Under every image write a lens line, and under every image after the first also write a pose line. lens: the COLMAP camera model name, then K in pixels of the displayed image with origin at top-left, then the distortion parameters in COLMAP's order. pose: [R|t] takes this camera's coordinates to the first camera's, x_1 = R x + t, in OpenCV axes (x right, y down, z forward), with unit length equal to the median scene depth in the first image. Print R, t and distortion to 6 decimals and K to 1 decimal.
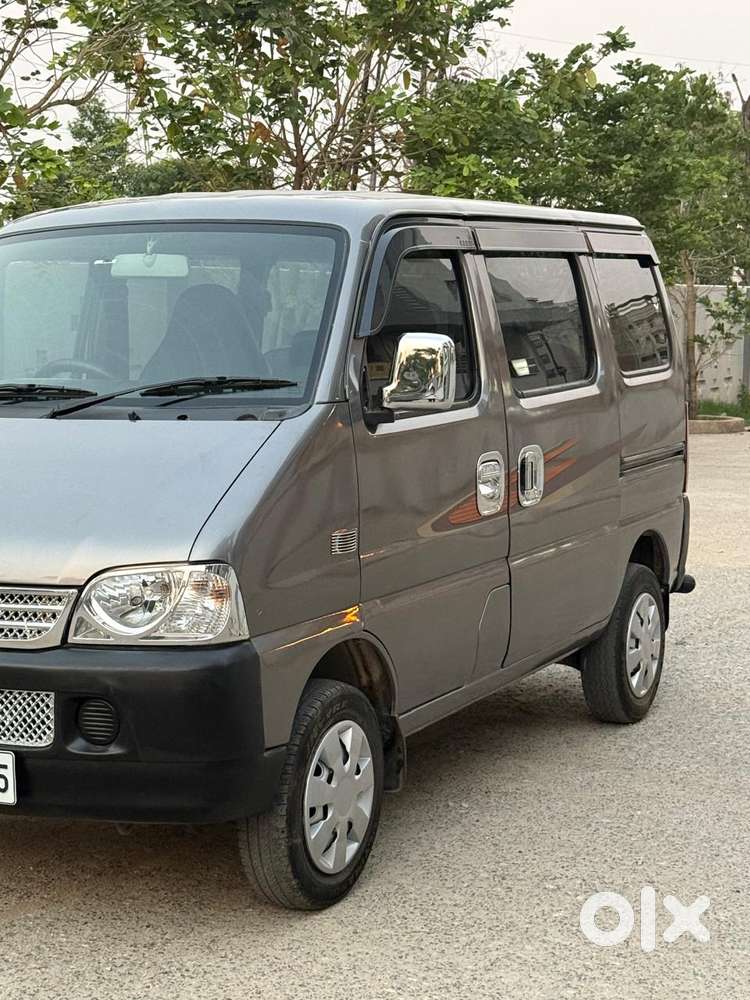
lens RADIAL K [[2176.1, 0, 374.8], [0, 2176.1, 503.6], [0, 0, 1]] dist [0.178733, 0.000000]
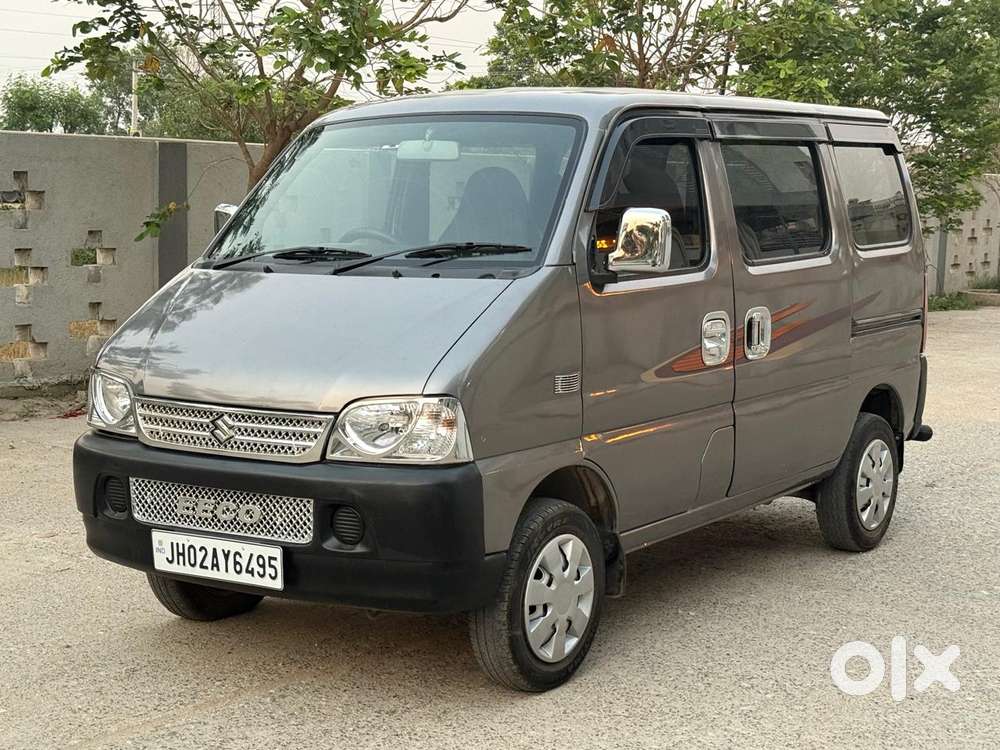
lens RADIAL K [[1845.3, 0, 500.5], [0, 1845.3, 371.6], [0, 0, 1]] dist [0.155862, 0.000000]
pose [[0.984388, 0.025819, -0.174109, 0.118673], [-0.025256, 0.999666, 0.005449, 0.006344], [0.174192, -0.000967, 0.984711, 0.005303]]
